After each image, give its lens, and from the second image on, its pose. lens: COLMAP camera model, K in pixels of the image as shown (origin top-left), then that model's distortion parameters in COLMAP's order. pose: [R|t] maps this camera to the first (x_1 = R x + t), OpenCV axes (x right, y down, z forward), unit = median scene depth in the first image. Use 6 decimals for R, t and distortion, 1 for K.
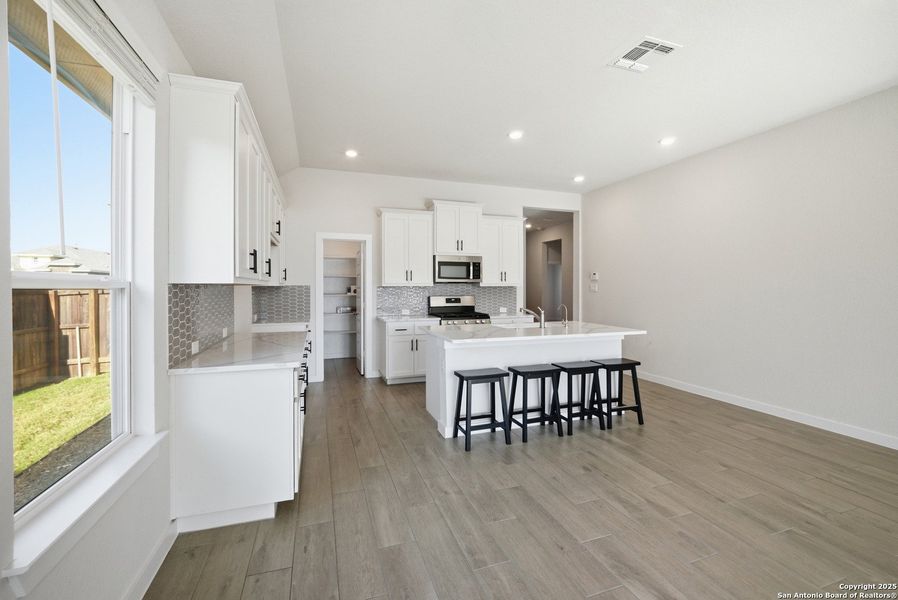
lens RADIAL K [[369.9, 0, 445.6], [0, 369.9, 294.4], [0, 0, 1]] dist [-0.000730, 0.000026]
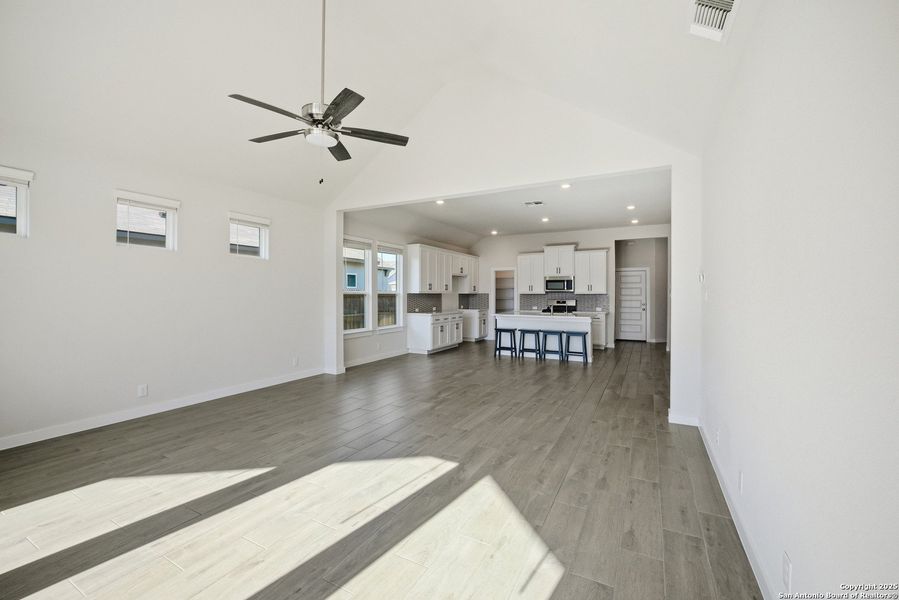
lens RADIAL K [[366.2, 0, 449.5], [0, 366.2, 300.0], [0, 0, 1]] dist [-0.001365, -0.000043]
pose [[0.674323, 0.014771, -0.738288, 1.166800], [-0.016960, 0.999846, 0.004513, 0.009437], [0.738241, 0.009478, 0.674470, -0.651590]]
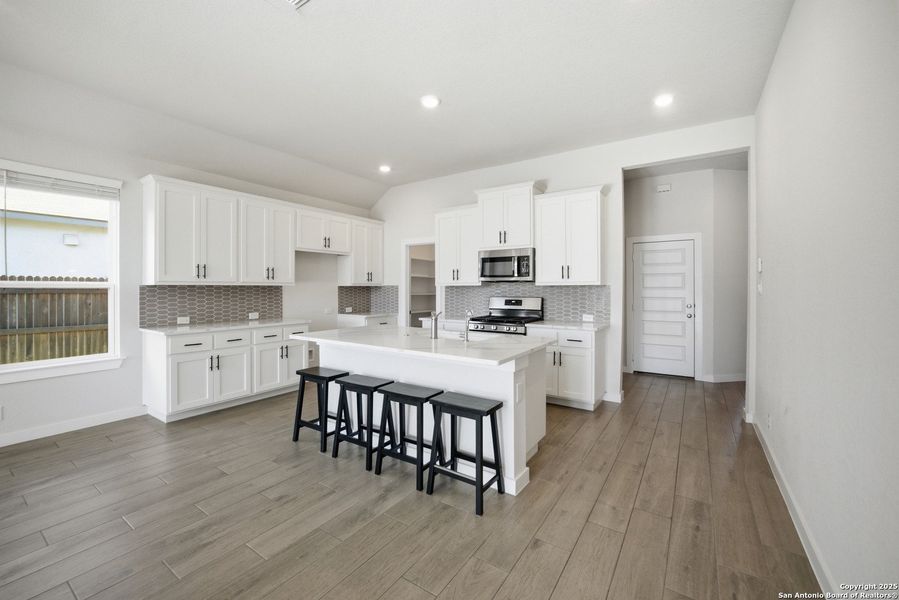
lens RADIAL K [[370.3, 0, 446.1], [0, 370.3, 294.4], [0, 0, 1]] dist [-0.000730, 0.000026]
pose [[0.598345, 0.015804, -0.801083, 0.773152], [-0.015357, 0.999848, 0.008254, -0.008381], [0.801091, 0.007364, 0.598497, 0.471180]]
